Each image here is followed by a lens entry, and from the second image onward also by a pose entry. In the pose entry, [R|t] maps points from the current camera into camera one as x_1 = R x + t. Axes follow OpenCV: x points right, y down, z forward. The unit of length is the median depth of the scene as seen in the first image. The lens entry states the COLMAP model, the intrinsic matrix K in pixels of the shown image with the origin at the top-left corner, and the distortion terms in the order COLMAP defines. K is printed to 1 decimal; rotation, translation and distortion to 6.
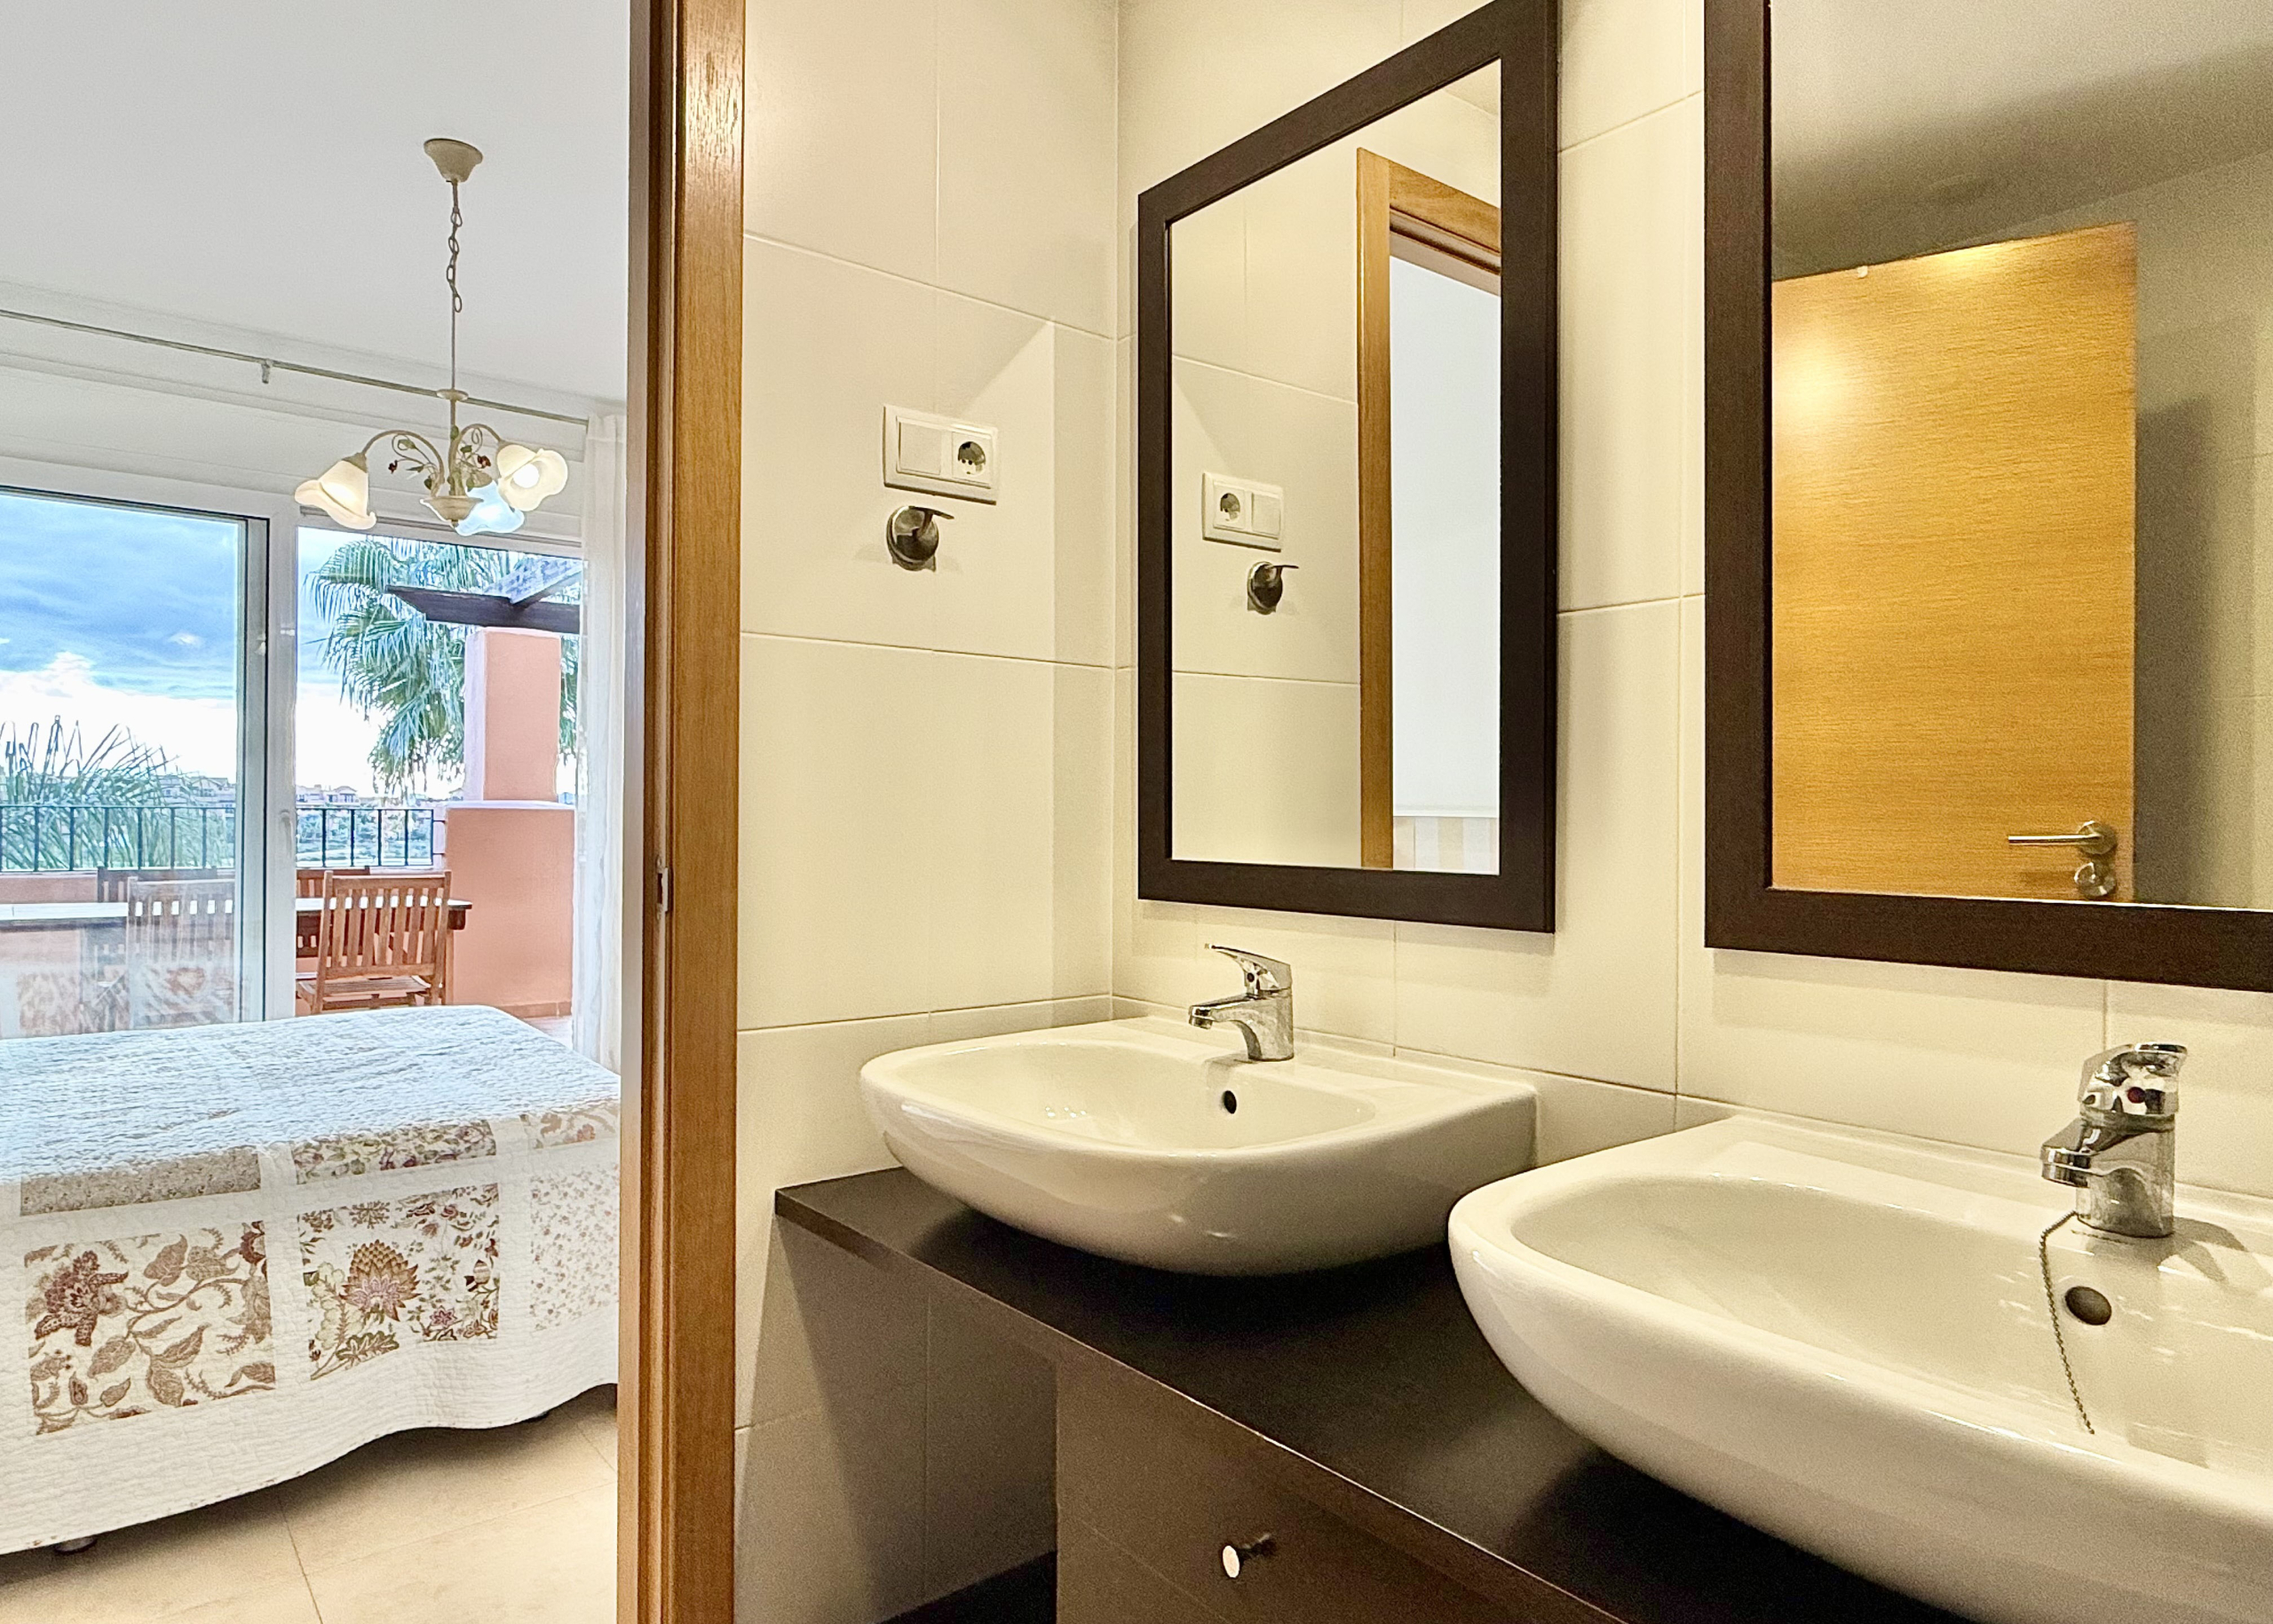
lens RADIAL K [[1360.4, 0, 1137.8], [0, 1360.4, 847.1], [0, 0, 1]] dist [0.055762, 0.001030]
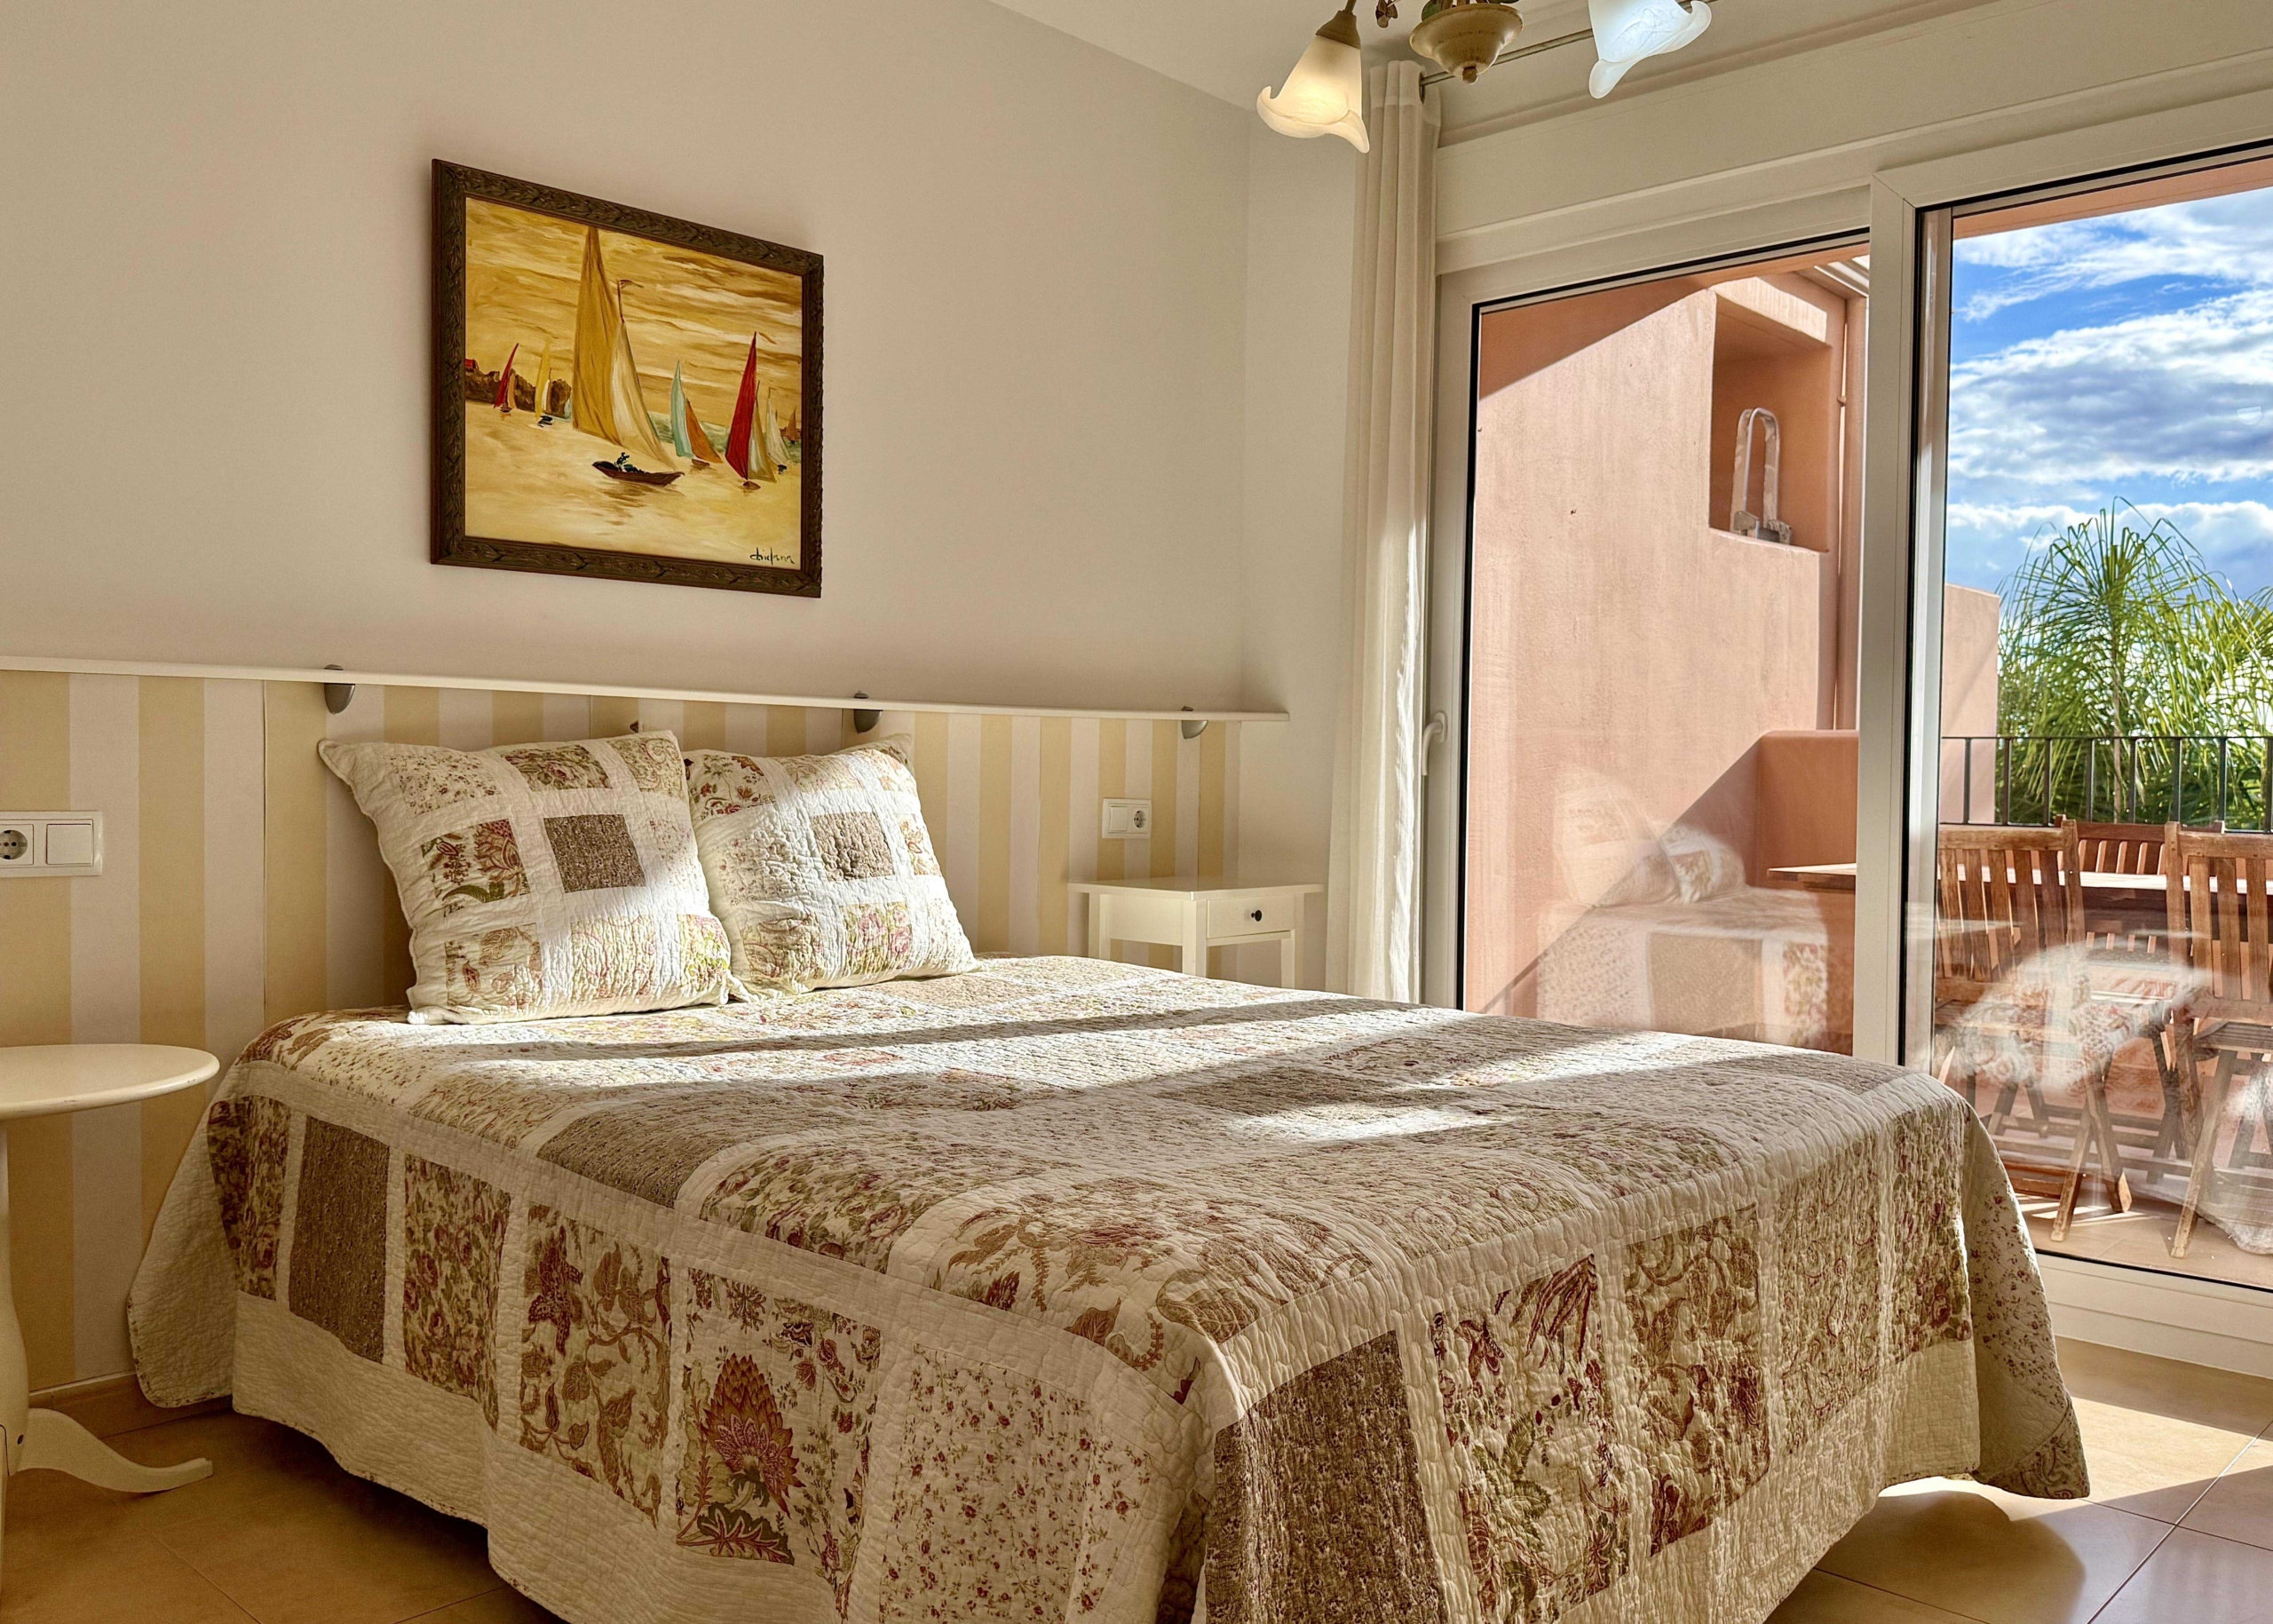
lens RADIAL K [[1799.2, 0, 1146.6], [0, 1799.2, 817.4], [0, 0, 1]] dist [0.118778, -0.191312]
pose [[0.157349, 0.022378, -0.987289, 0.224420], [-0.037419, 0.999160, 0.016684, 0.042008], [0.986834, 0.034318, 0.158054, 1.059940]]
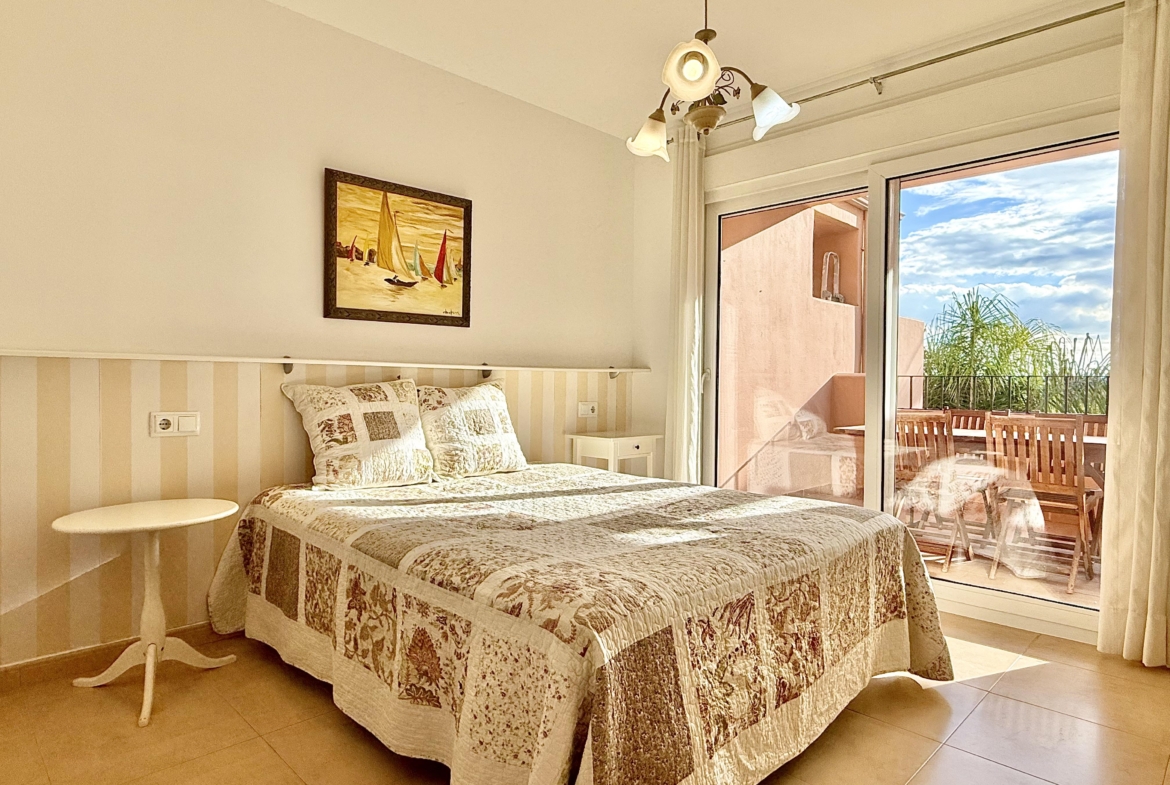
lens RADIAL K [[672.2, 0, 585.0], [0, 672.2, 392.5], [0, 0, 1]] dist [0.001121, 0.000579]
pose [[0.121332, 0.010314, -0.992558, 0.193328], [-0.037041, 0.999297, 0.005856, 0.019332], [0.991921, 0.036055, 0.121629, 1.099770]]
